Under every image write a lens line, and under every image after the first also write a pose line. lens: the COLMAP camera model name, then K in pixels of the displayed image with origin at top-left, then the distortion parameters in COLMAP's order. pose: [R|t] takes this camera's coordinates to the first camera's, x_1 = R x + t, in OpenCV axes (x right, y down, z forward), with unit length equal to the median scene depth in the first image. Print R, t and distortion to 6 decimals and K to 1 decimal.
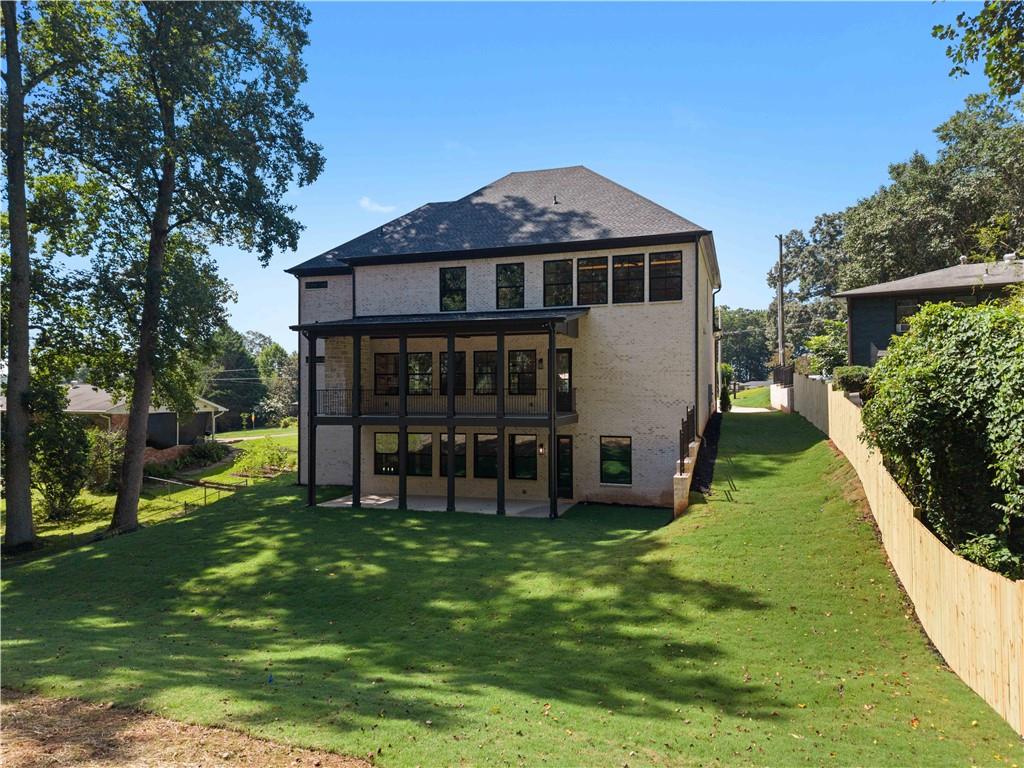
lens RADIAL K [[718.8, 0, 512.0], [0, 718.8, 384.0], [0, 0, 1]] dist [0.028372, -0.002065]
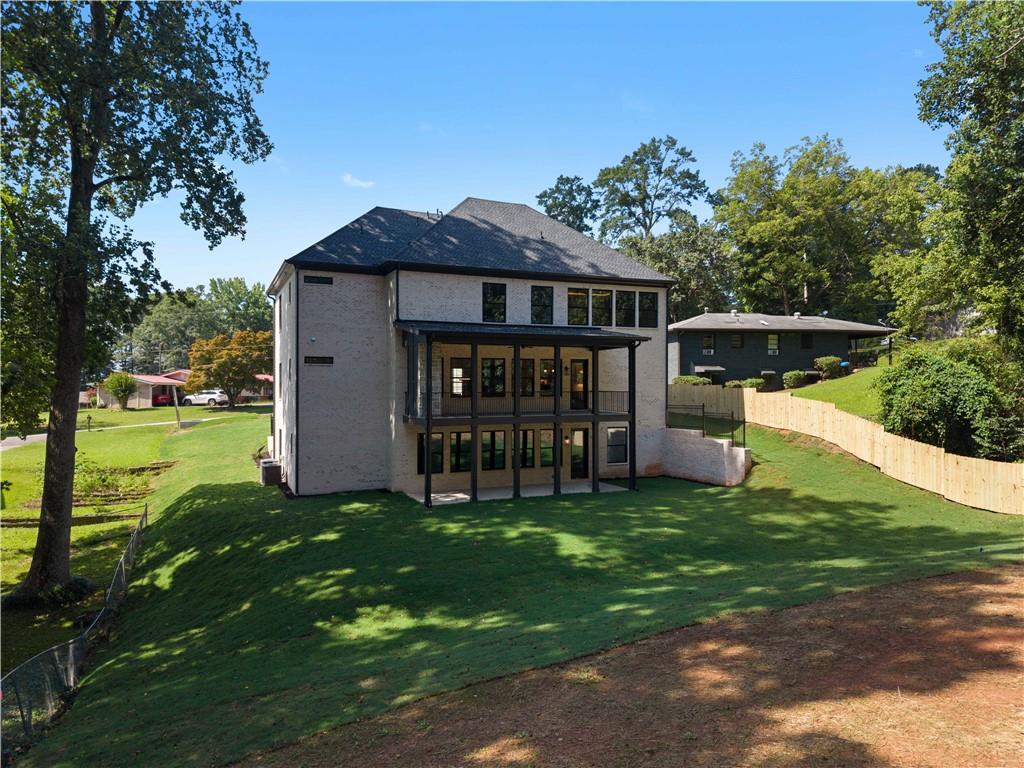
lens RADIAL K [[708.6, 0, 538.1], [0, 708.6, 388.3], [0, 0, 1]] dist [0.034705, 0.000365]
pose [[0.706448, 0.000651, 0.707764, -0.847856], [-0.005292, 0.999976, 0.004362, -0.003475], [-0.707745, -0.006828, 0.706435, 0.174345]]
